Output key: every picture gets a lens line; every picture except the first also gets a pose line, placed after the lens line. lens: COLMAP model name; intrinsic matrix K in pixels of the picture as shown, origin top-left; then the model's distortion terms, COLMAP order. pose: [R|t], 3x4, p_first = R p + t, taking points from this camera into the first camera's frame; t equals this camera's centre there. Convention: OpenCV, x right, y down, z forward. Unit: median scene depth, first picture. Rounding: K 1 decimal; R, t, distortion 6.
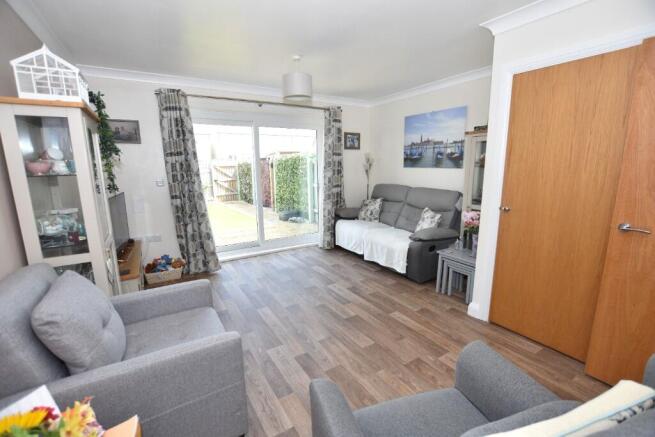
lens RADIAL K [[292.8, 0, 325.7], [0, 292.8, 220.0], [0, 0, 1]] dist [-0.023058, -0.000541]
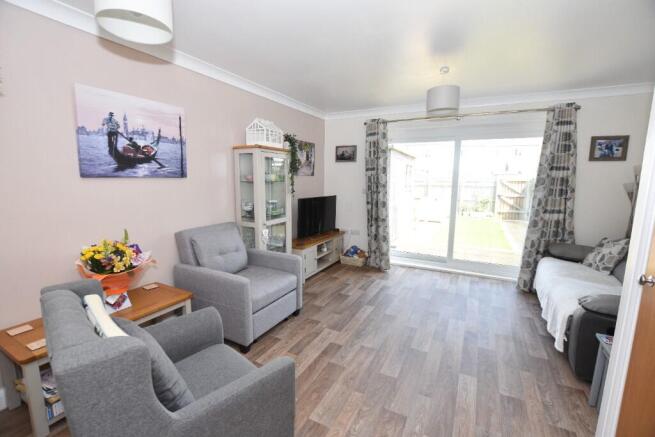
lens RADIAL K [[292.8, 0, 323.2], [0, 292.8, 218.7], [0, 0, 1]] dist [-0.023058, -0.000541]
pose [[0.494303, 0.137241, -0.858388, 0.415514], [-0.178934, 0.982377, 0.054026, -0.037310], [0.850675, 0.126890, 0.510149, 0.159143]]
